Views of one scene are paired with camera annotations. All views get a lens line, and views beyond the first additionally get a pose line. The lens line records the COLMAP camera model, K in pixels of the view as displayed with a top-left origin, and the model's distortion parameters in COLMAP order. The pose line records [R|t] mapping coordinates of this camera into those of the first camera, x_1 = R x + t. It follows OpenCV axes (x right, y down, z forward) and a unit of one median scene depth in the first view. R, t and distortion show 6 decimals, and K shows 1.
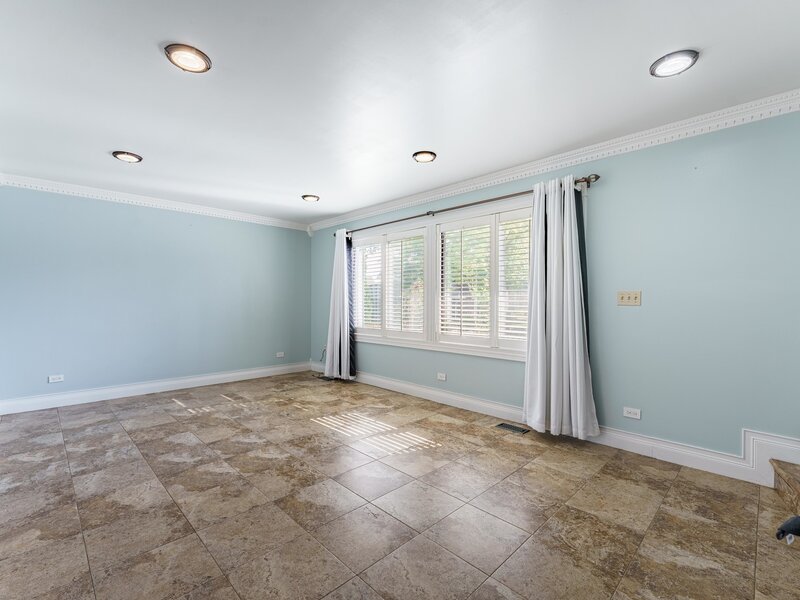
lens RADIAL K [[367.1, 0, 403.6], [0, 367.1, 299.0], [0, 0, 1]] dist [-0.000177, -0.000472]
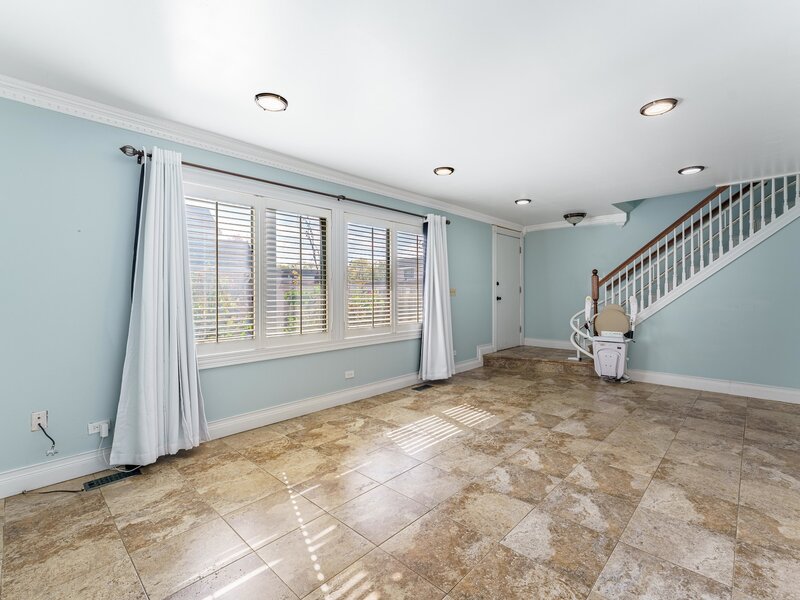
lens RADIAL K [[367.1, 0, 403.8], [0, 367.1, 296.2], [0, 0, 1]] dist [-0.000177, -0.000472]
pose [[-0.021971, -0.008290, 0.999724, -1.198704], [0.001455, 0.999964, 0.008323, 0.002150], [-0.999758, 0.001637, -0.021958, 1.247233]]
